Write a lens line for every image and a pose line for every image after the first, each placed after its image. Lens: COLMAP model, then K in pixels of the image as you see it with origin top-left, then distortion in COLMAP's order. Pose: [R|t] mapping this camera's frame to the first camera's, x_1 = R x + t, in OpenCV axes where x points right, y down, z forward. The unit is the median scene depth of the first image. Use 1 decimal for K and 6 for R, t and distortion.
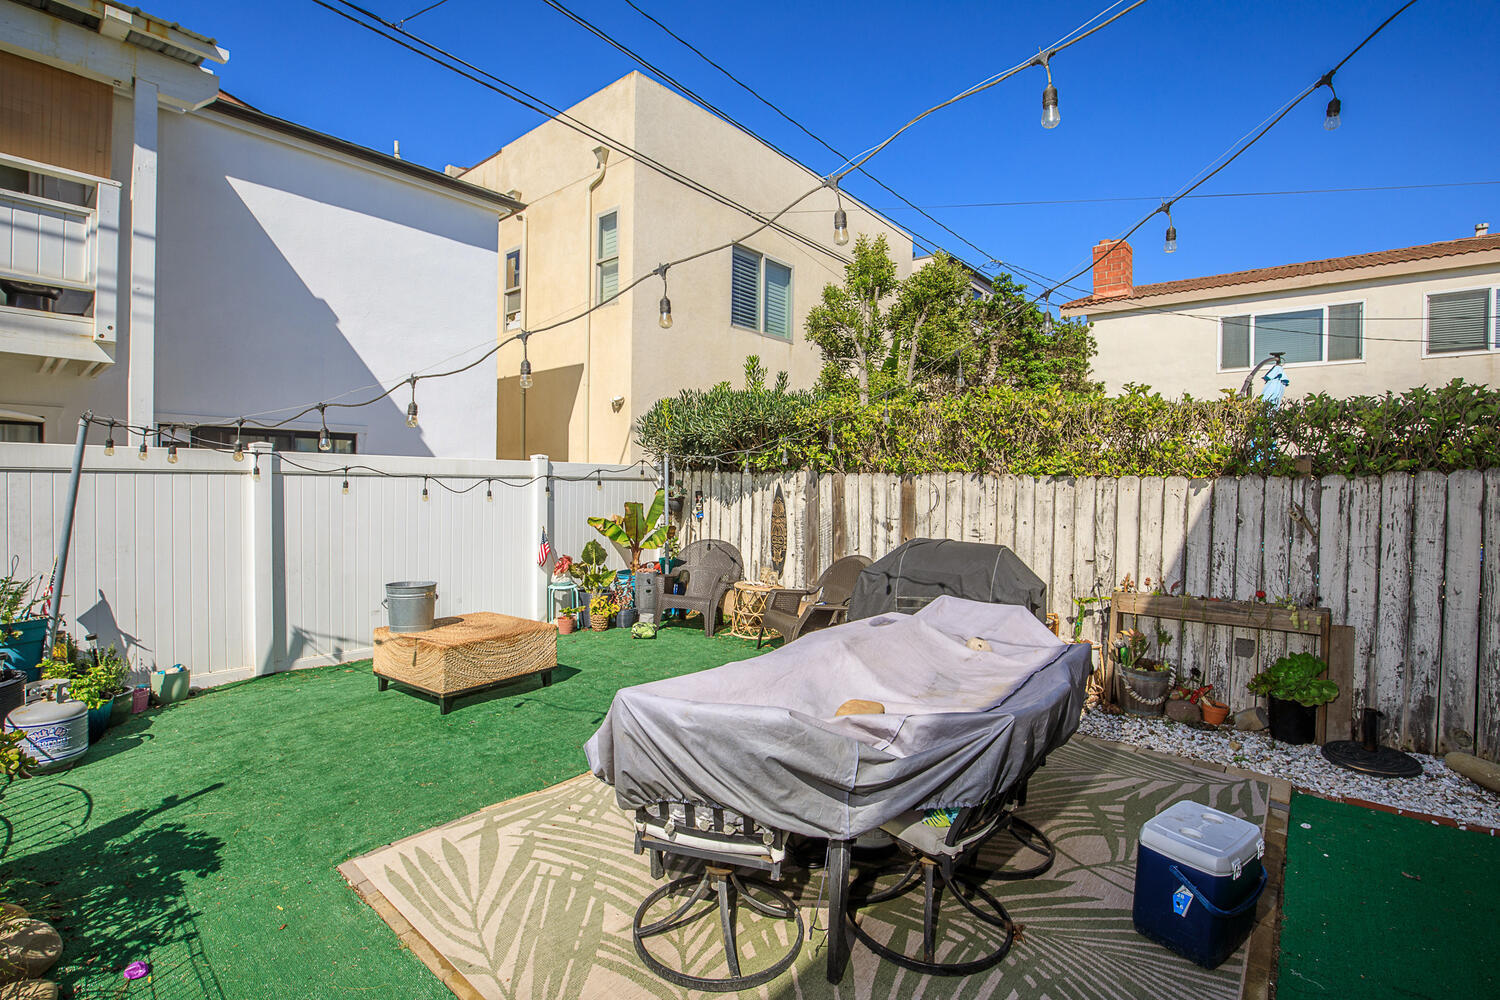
lens RADIAL K [[675.4, 0, 735.7], [0, 675.4, 496.8], [0, 0, 1]] dist [-0.044093, 0.009028]
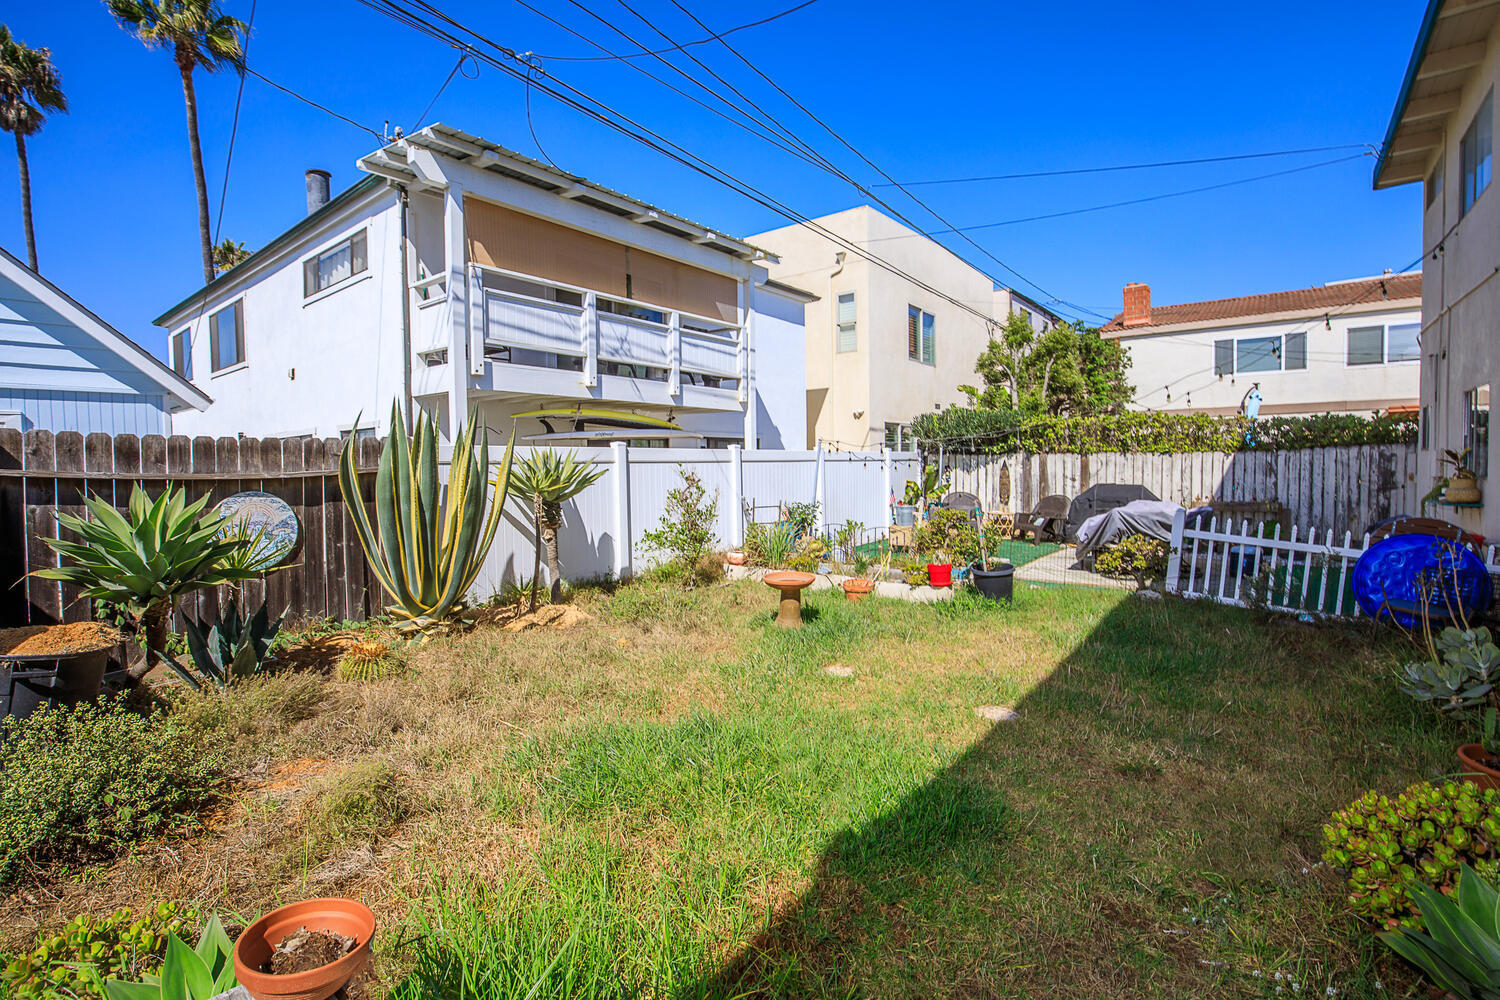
lens RADIAL K [[675.4, 0, 735.7], [0, 675.4, 496.8], [0, 0, 1]] dist [-0.044093, 0.009028]
pose [[0.999021, -0.029646, 0.032844, -0.838891], [0.028738, 0.999201, 0.027758, 0.010792], [-0.033641, -0.026787, 0.999075, -0.960056]]
